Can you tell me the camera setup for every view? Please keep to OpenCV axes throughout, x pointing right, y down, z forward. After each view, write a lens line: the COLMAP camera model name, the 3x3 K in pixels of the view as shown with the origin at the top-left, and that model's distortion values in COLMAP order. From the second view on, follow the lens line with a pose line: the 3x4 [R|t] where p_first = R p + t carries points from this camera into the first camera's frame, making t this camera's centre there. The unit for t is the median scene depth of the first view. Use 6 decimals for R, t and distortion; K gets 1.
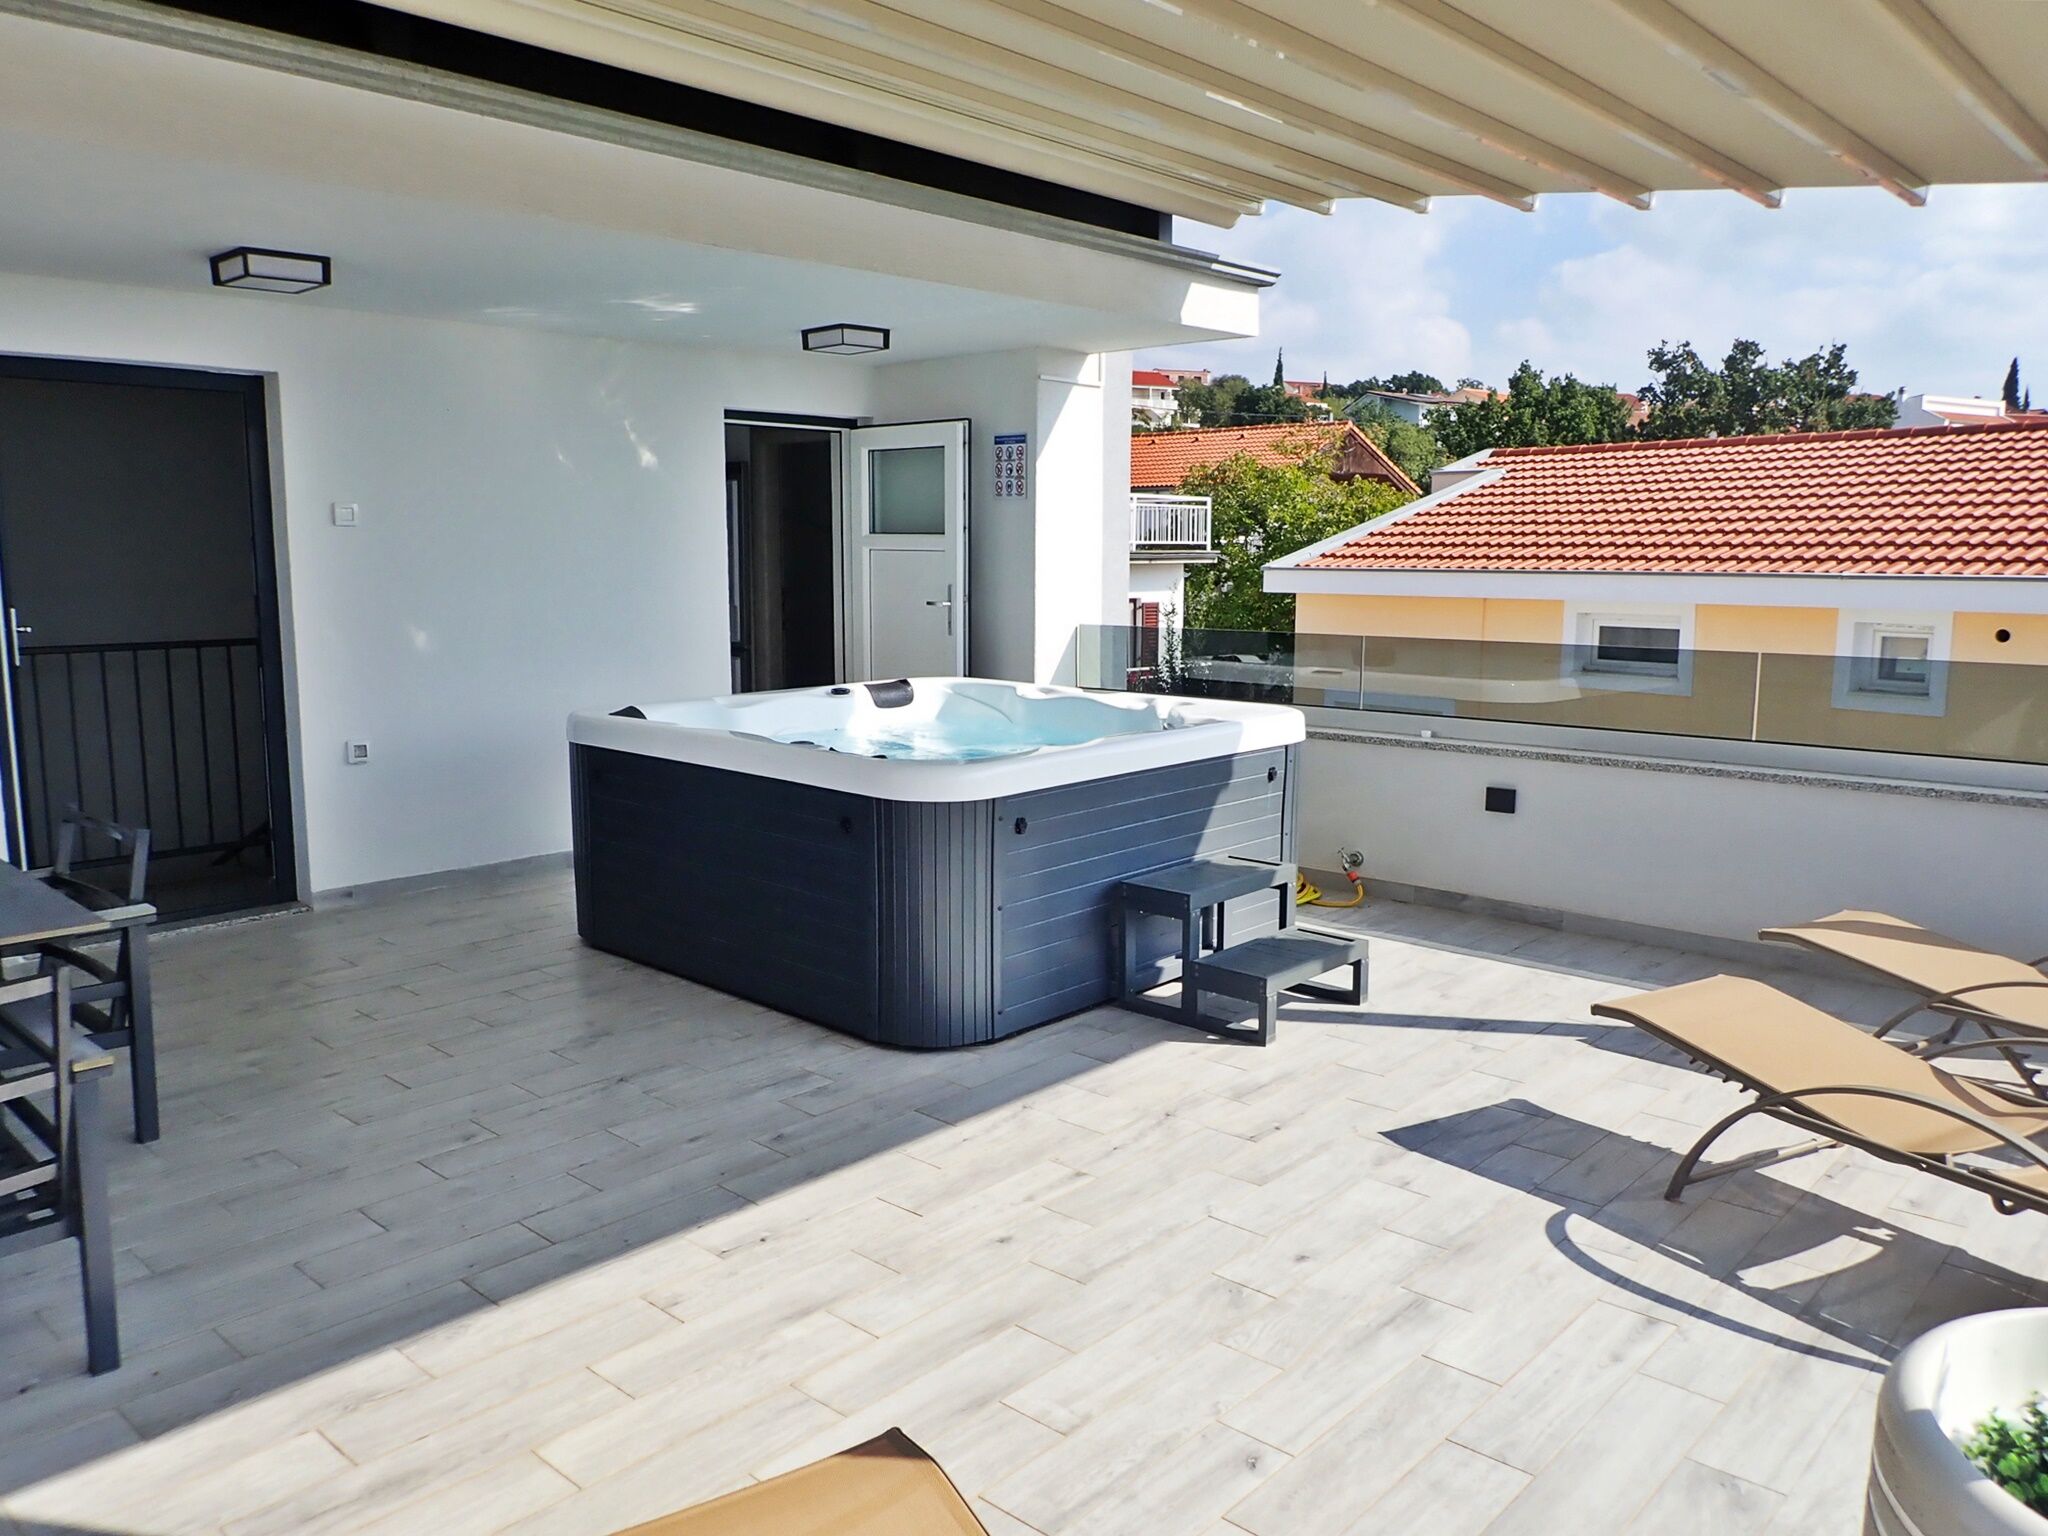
lens RADIAL K [[1501.7, 0, 1024.0], [0, 1501.7, 768.0], [0, 0, 1]] dist [0.002769, -0.000619]
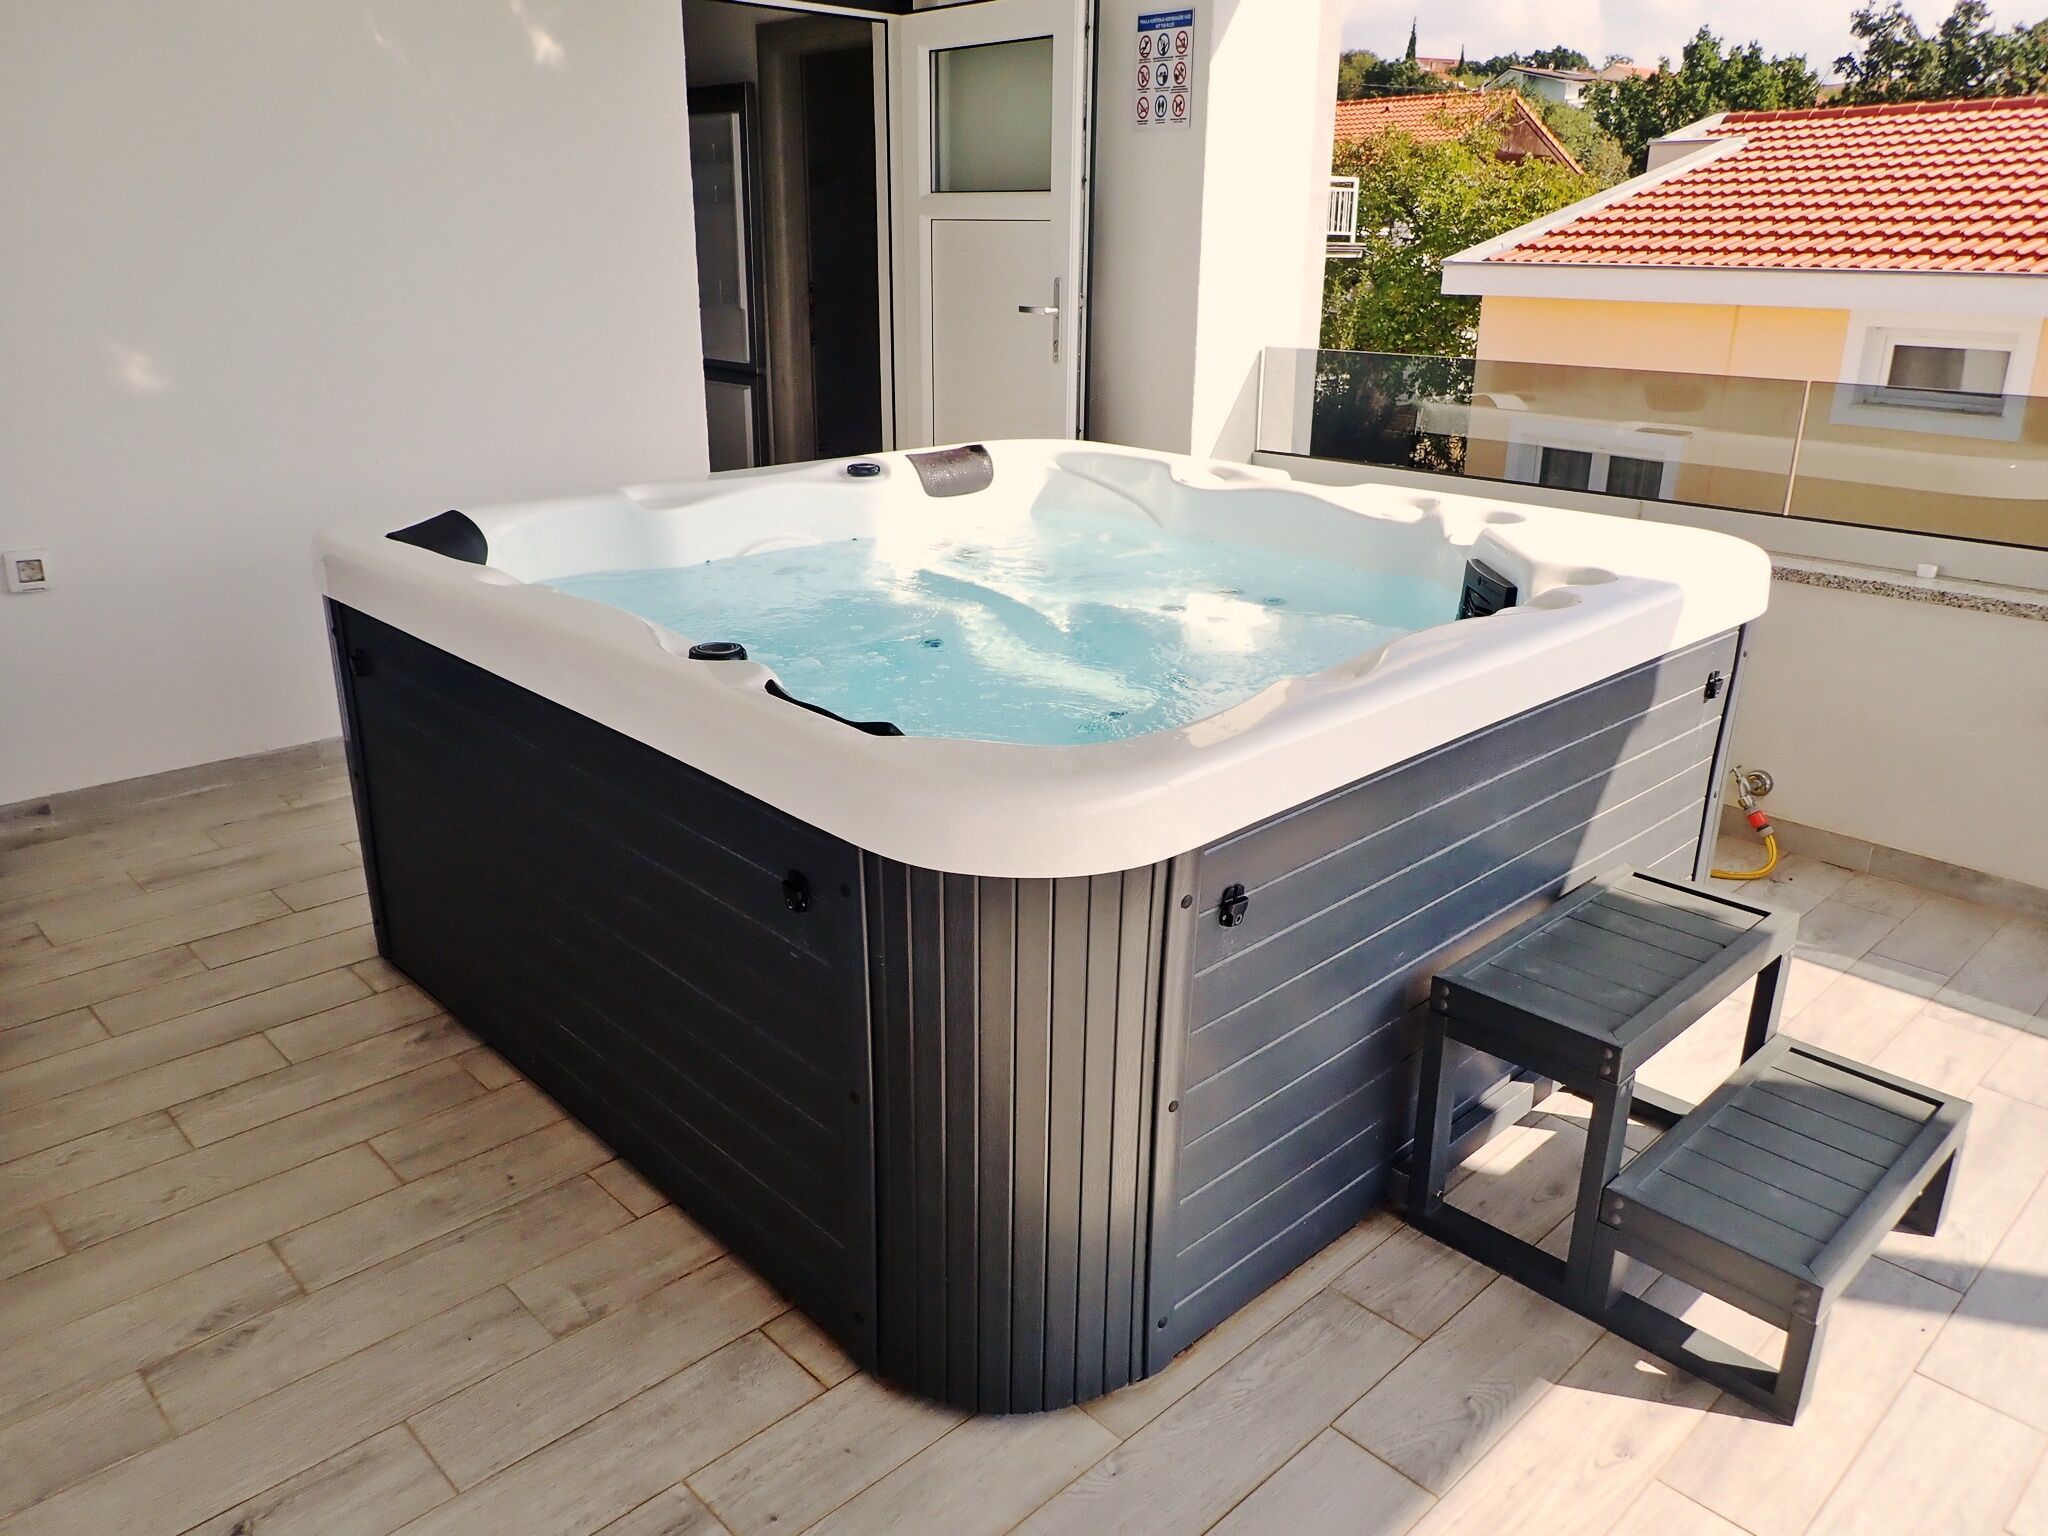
lens RADIAL K [[1489.4, 0, 1024.0], [0, 1489.4, 768.0], [0, 0, 1]] dist [-0.005166, -0.005132]
pose [[0.997733, 0.028662, -0.060892, -0.020374], [-0.016379, 0.980988, 0.193377, -0.043228], [0.065277, -0.191941, 0.979233, 0.368095]]
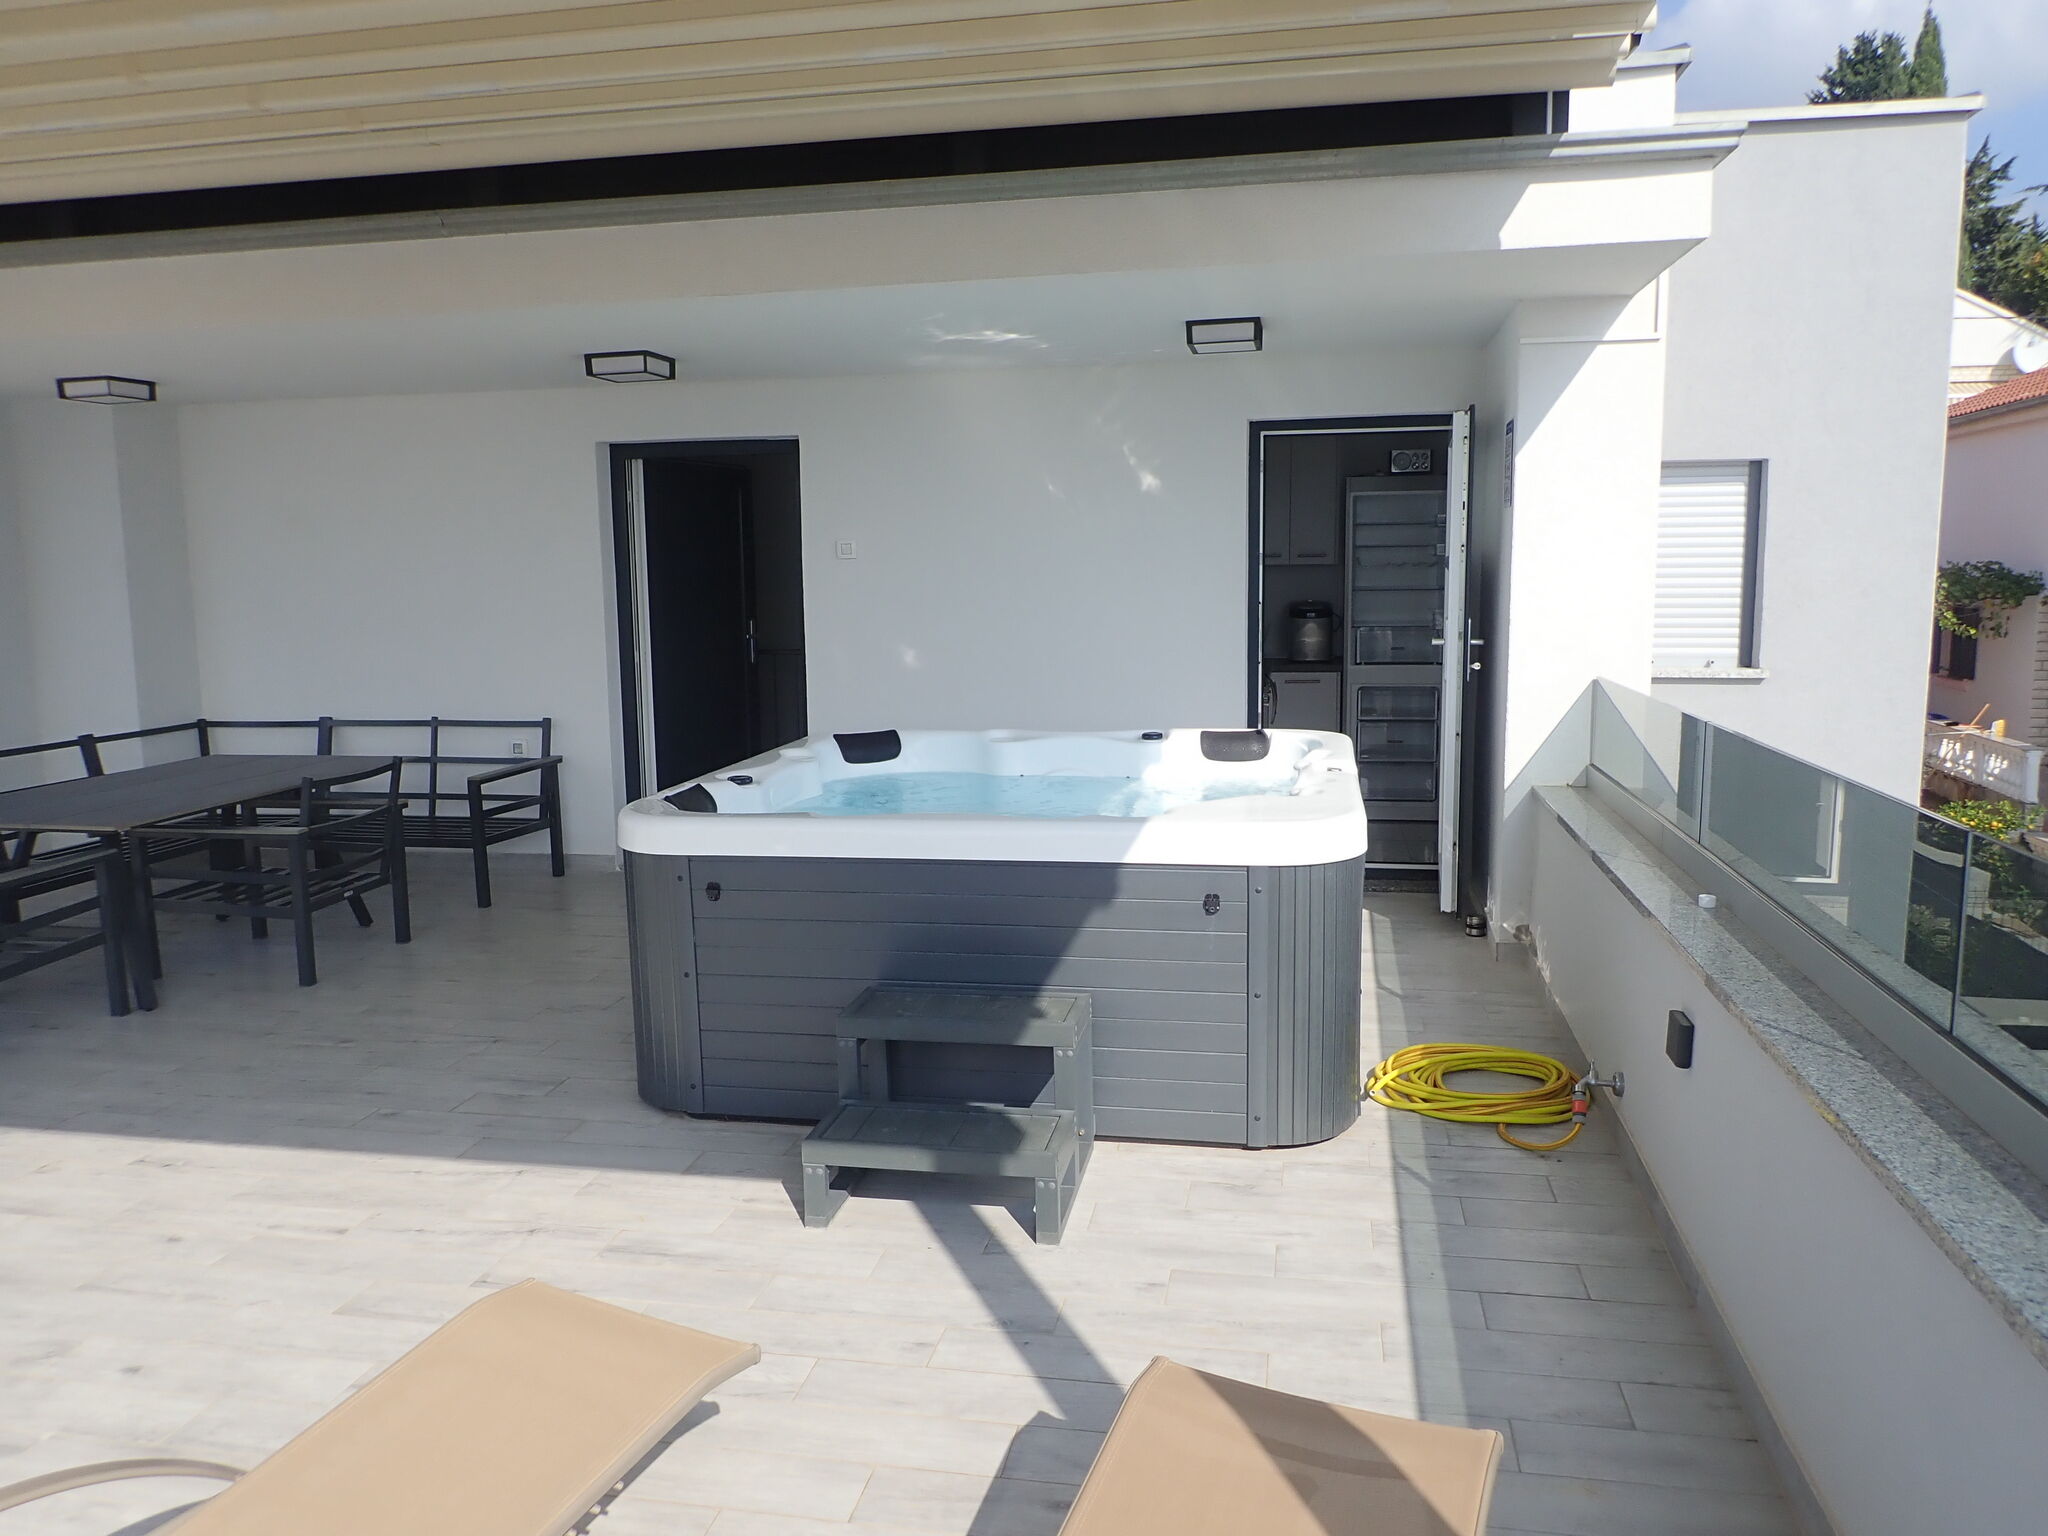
lens RADIAL K [[1489.4, 0, 1024.0], [0, 1489.4, 768.0], [0, 0, 1]] dist [-0.005166, -0.005132]
pose [[0.527340, 0.107543, -0.842821, 0.506259], [-0.109905, 0.992257, 0.057845, -0.064721], [0.842516, 0.062126, 0.535077, 0.400346]]
